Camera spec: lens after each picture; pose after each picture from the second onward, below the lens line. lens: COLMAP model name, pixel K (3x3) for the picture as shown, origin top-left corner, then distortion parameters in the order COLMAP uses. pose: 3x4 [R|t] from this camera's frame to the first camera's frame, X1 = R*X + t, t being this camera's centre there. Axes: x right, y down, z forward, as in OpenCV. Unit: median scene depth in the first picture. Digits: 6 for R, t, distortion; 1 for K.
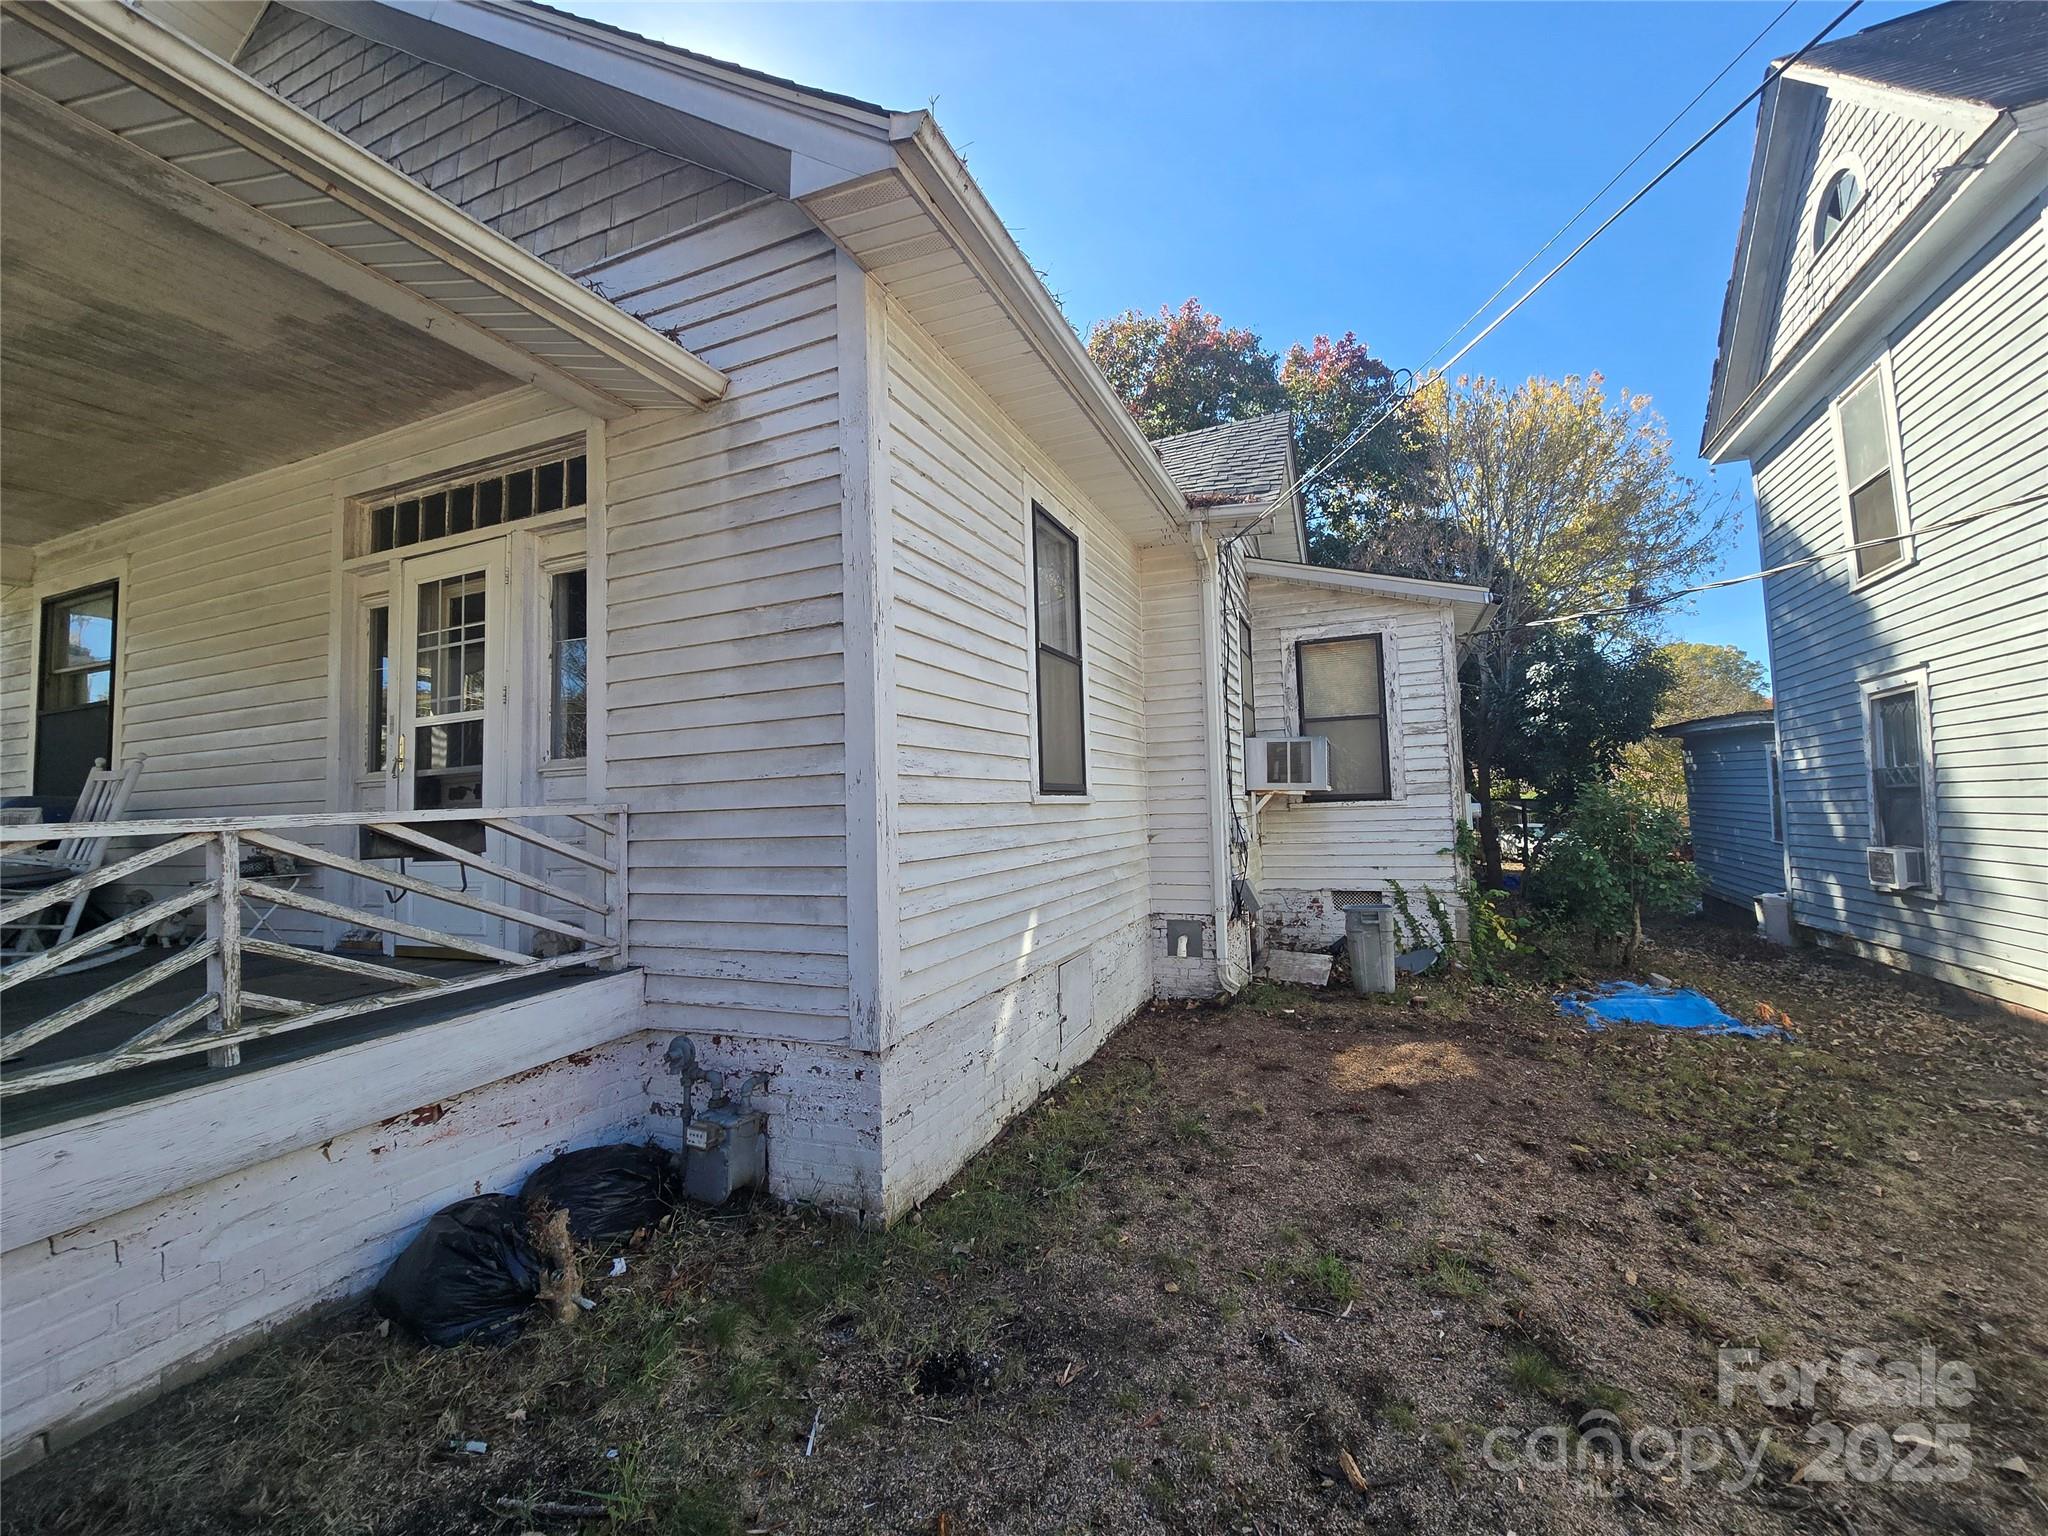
lens RADIAL K [[830.3, 0, 1036.0], [0, 830.3, 756.3], [0, 0, 1]] dist [0.000145, 0.000071]
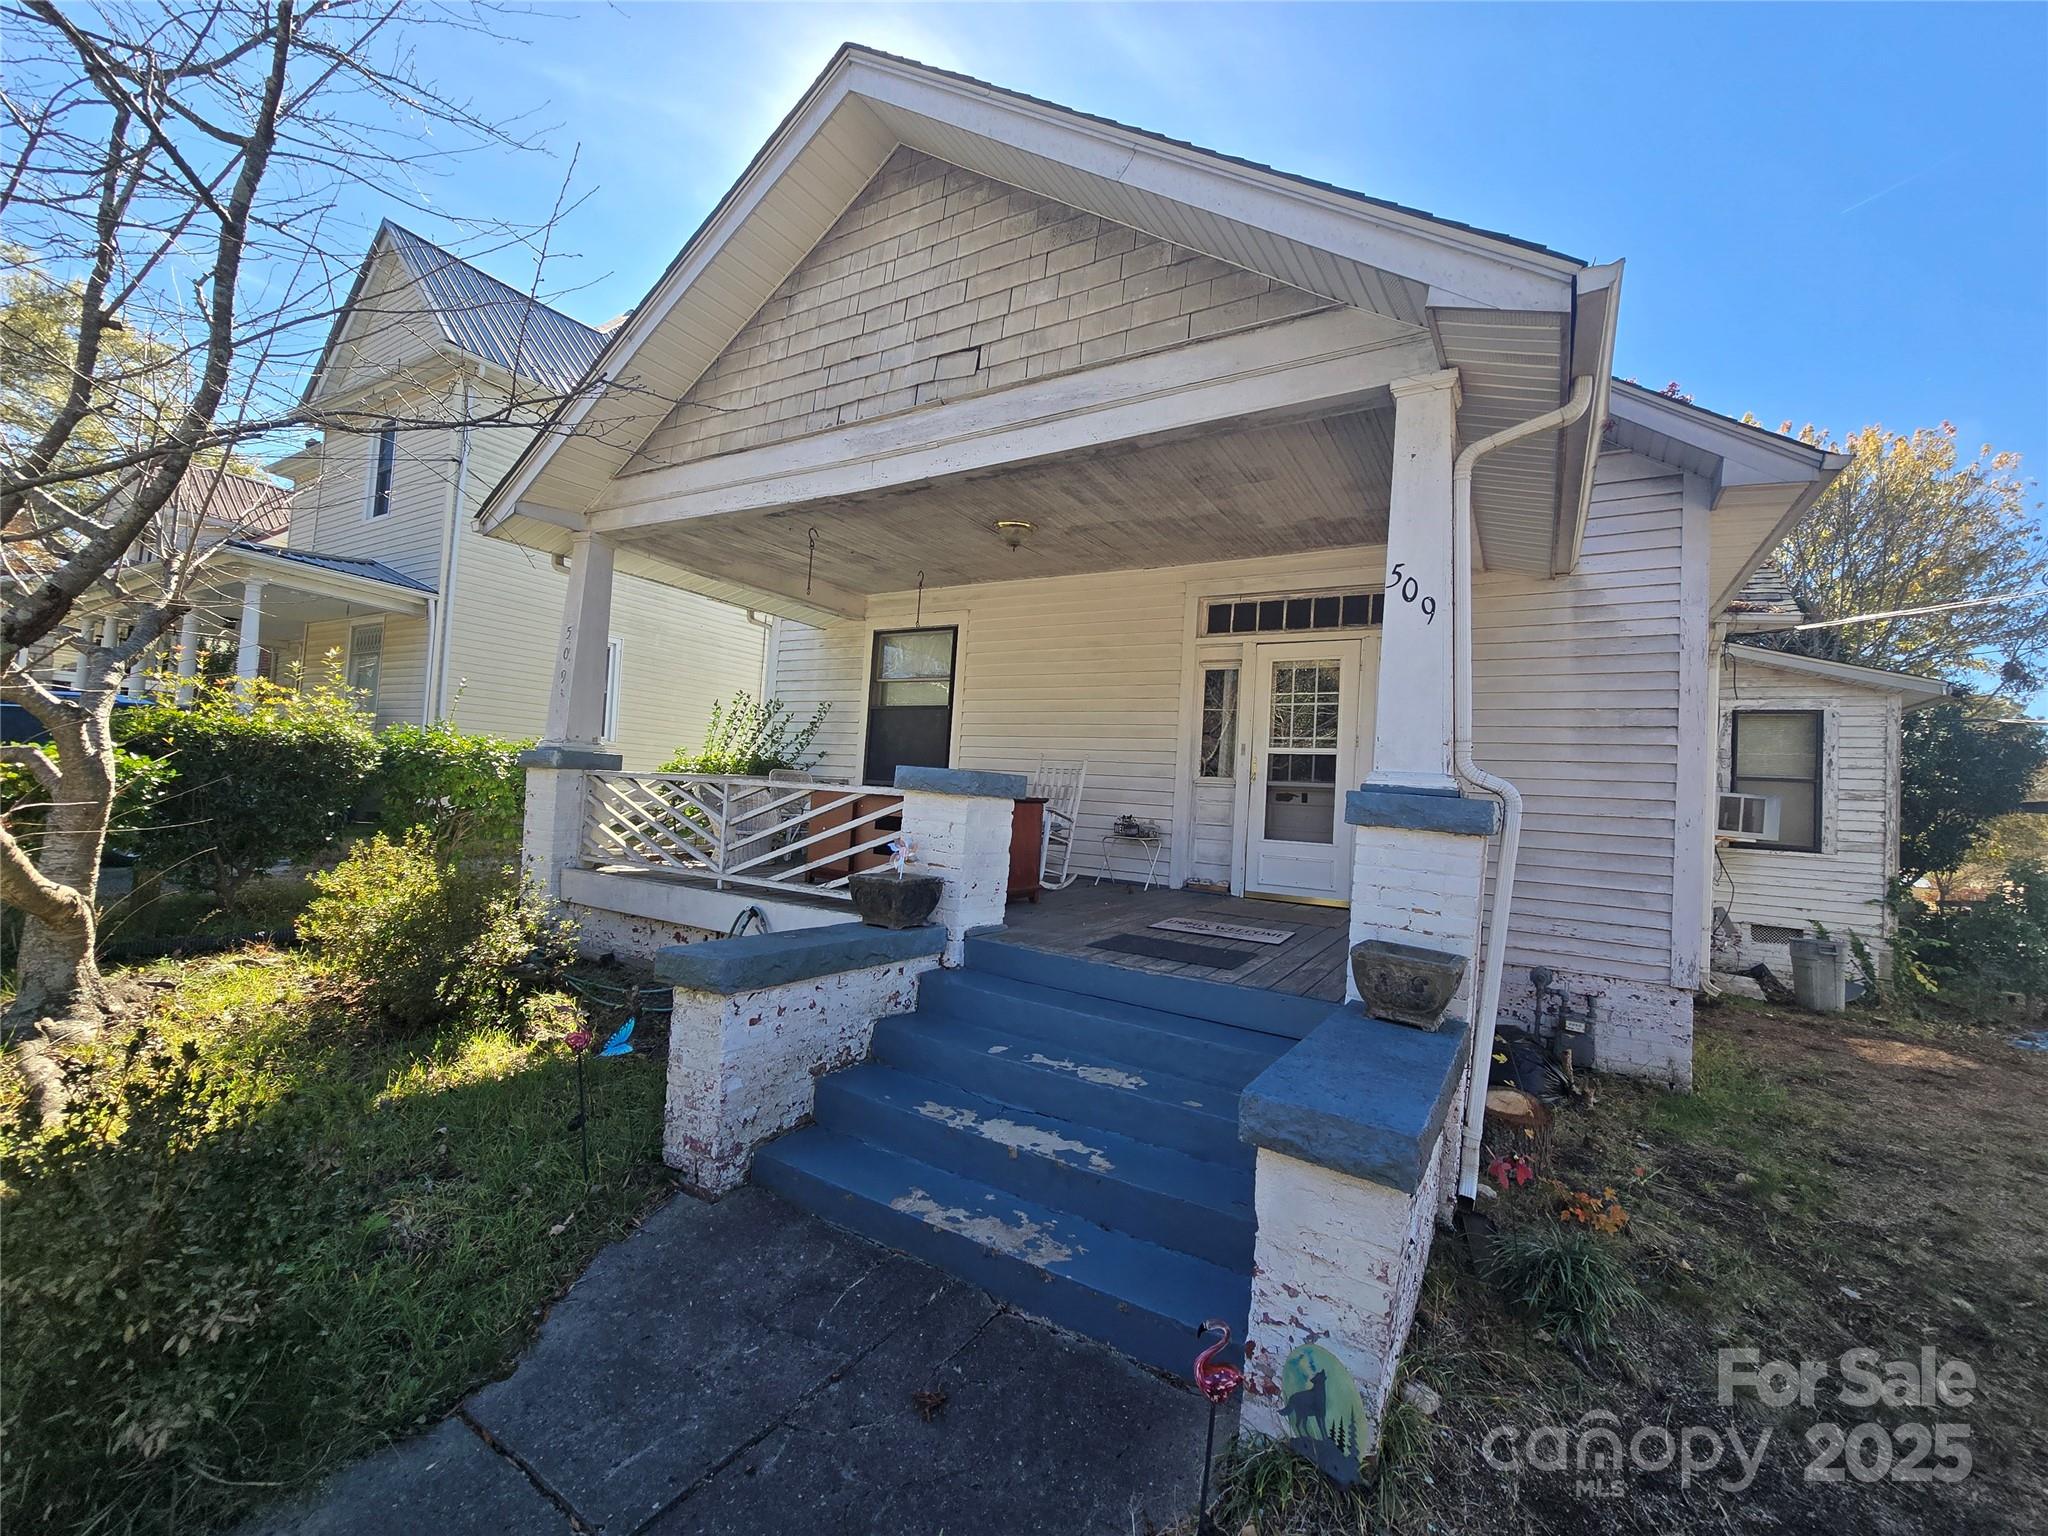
lens RADIAL K [[836.6, 0, 1026.6], [0, 836.6, 761.1], [0, 0, 1]] dist [0.000087, 0.000179]
pose [[0.985274, 0.085797, -0.147900, -0.531434], [-0.083459, 0.996269, 0.021954, -0.009963], [0.149232, -0.009287, 0.988759, -0.347024]]
